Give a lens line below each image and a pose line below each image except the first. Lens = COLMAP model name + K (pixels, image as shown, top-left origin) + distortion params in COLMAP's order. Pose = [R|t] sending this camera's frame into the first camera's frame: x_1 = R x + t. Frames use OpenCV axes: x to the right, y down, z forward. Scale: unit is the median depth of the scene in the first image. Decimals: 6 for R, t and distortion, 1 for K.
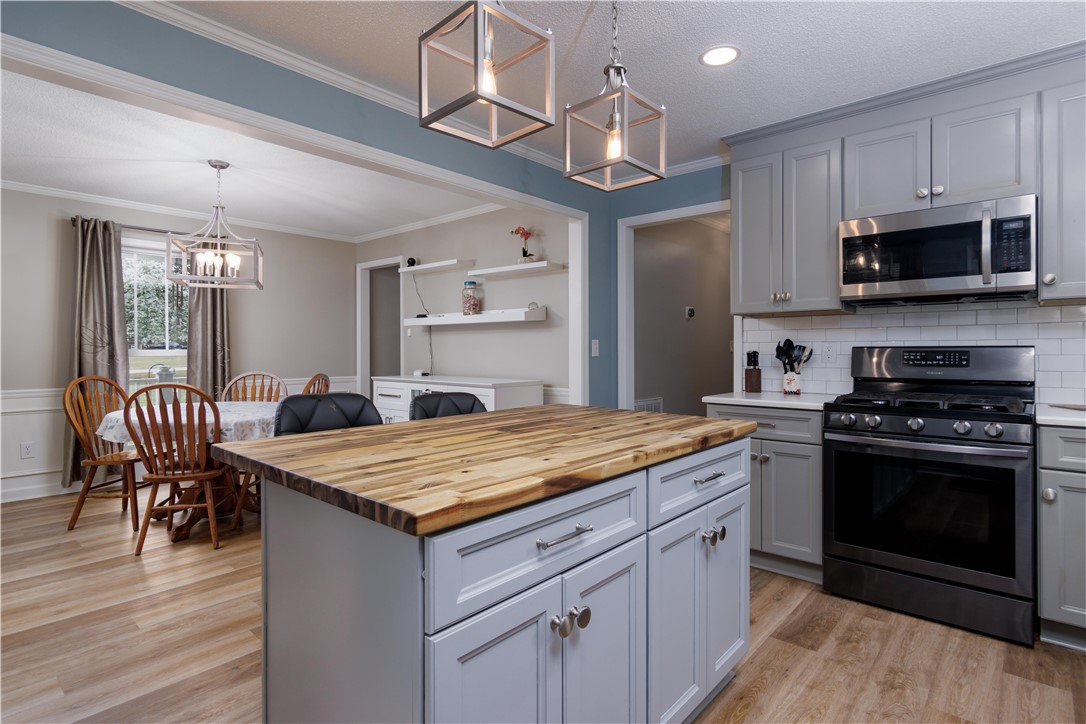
lens RADIAL K [[543.1, 0, 544.7], [0, 543.1, 351.1], [0, 0, 1]] dist [-0.000427, 0.000067]
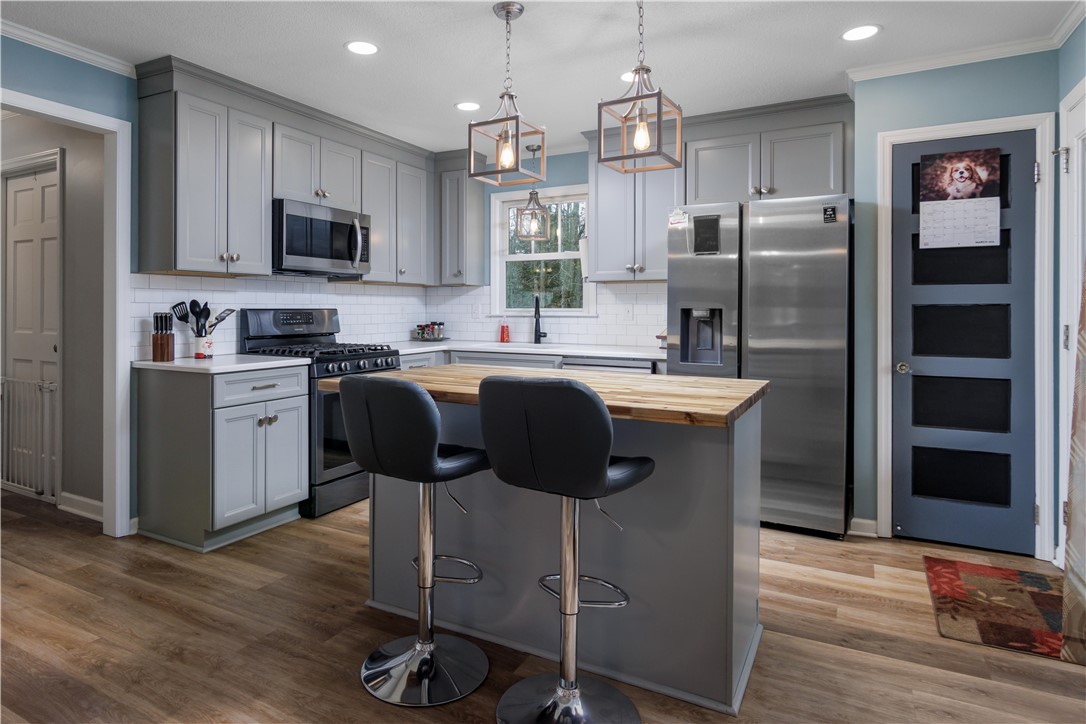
lens RADIAL K [[572.8, 0, 537.9], [0, 572.8, 307.0], [0, 0, 1]] dist [0.006829, 0.001247]
pose [[-0.205235, 0.004640, 0.978702, -0.726307], [0.001351, 0.999989, -0.004457, -0.005943], [-0.978712, 0.000408, -0.205239, 0.716858]]
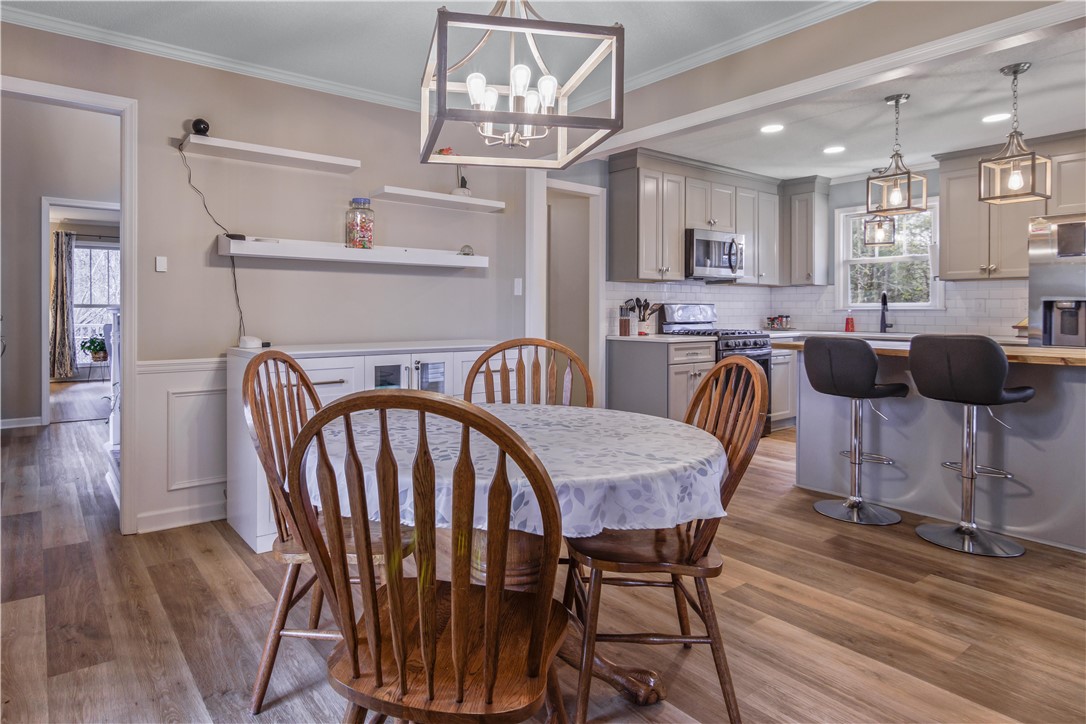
lens RADIAL K [[572.8, 0, 537.9], [0, 572.8, 307.0], [0, 0, 1]] dist [0.006829, 0.001247]
pose [[0.233729, 0.004578, 0.972291, -1.262576], [-0.001397, 0.999989, -0.004373, 0.011140], [-0.972301, -0.000336, 0.233733, 1.039893]]
